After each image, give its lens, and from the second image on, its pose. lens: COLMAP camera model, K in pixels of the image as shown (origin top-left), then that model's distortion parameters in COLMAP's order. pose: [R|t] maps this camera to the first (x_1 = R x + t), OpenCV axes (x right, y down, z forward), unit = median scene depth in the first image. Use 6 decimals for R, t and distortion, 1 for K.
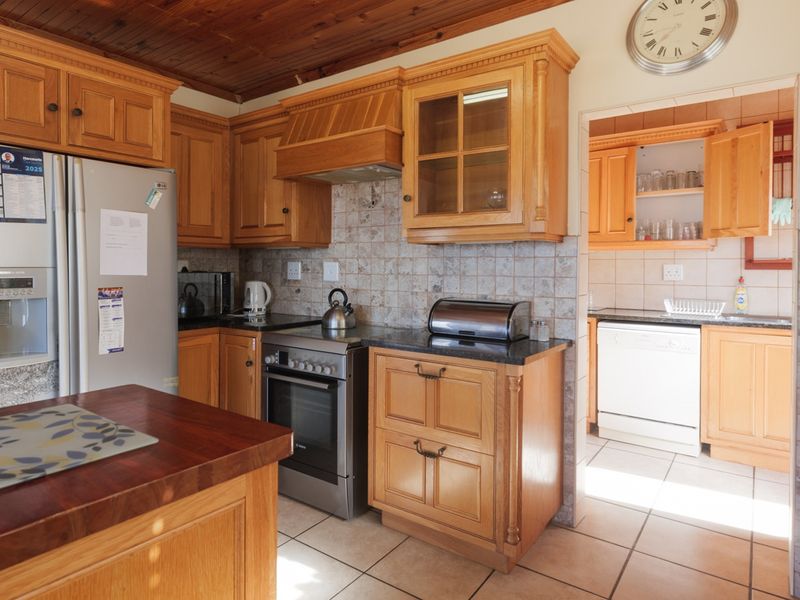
lens RADIAL K [[500.6, 0, 401.1], [0, 500.6, 284.7], [0, 0, 1]] dist [-0.001537, -0.001701]
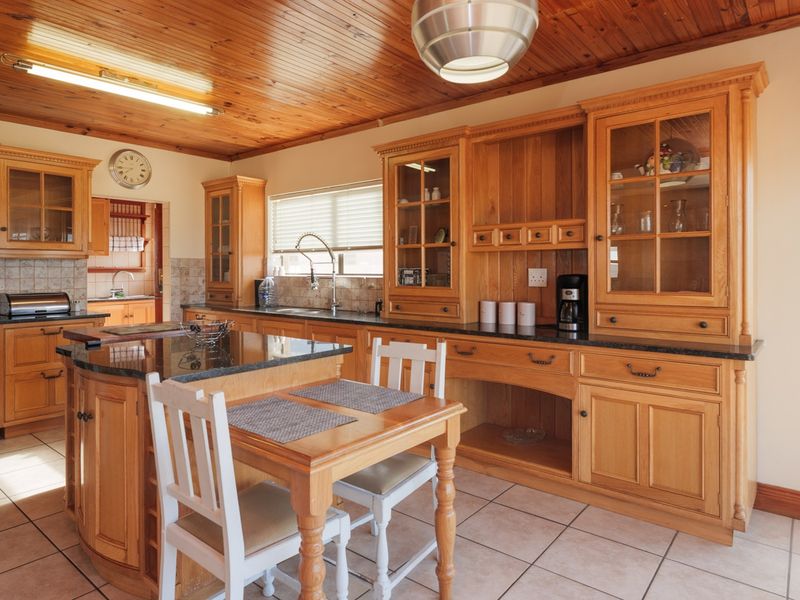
lens RADIAL K [[500.6, 0, 401.1], [0, 500.6, 284.7], [0, 0, 1]] dist [-0.001537, -0.001701]
pose [[0.058299, -0.035871, 0.997654, -1.492313], [0.043782, 0.998485, 0.033343, 0.002588], [-0.997339, 0.041735, 0.059782, -0.330579]]
